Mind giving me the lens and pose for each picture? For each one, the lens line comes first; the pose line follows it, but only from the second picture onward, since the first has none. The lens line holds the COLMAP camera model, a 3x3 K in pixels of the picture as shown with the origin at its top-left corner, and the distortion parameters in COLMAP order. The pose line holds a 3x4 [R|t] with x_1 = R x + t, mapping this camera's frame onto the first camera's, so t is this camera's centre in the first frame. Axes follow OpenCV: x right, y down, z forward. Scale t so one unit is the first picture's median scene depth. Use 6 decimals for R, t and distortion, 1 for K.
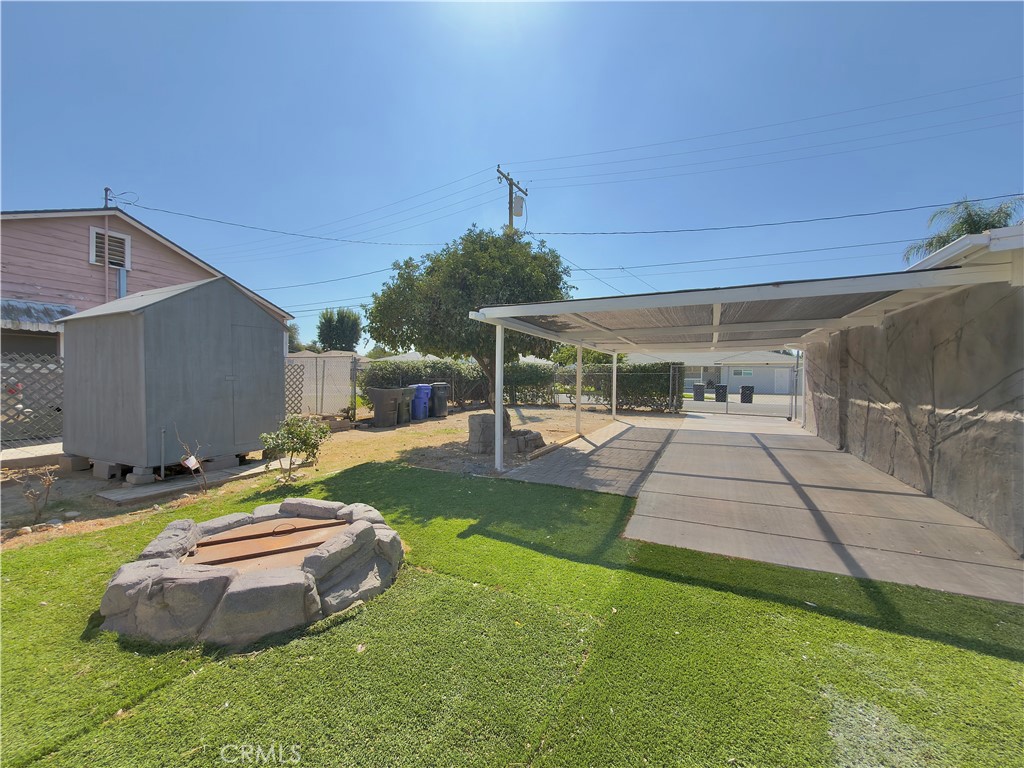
lens RADIAL K [[409.0, 0, 510.5], [0, 409.0, 382.3], [0, 0, 1]] dist [-0.001868, 0.000201]
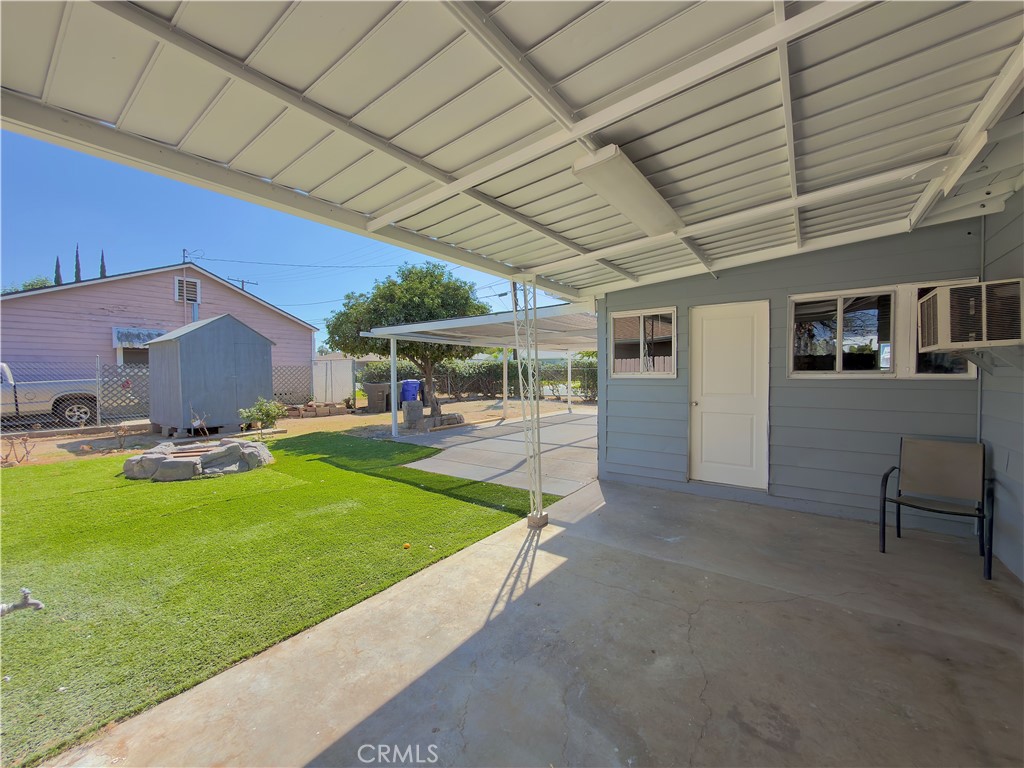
lens RADIAL K [[409.0, 0, 512.7], [0, 409.0, 383.2], [0, 0, 1]] dist [-0.001868, 0.000201]
pose [[0.984548, -0.009327, -0.174864, 0.471483], [0.011354, 0.999879, 0.010595, 0.007989], [0.174744, -0.012417, 0.984536, -0.274783]]
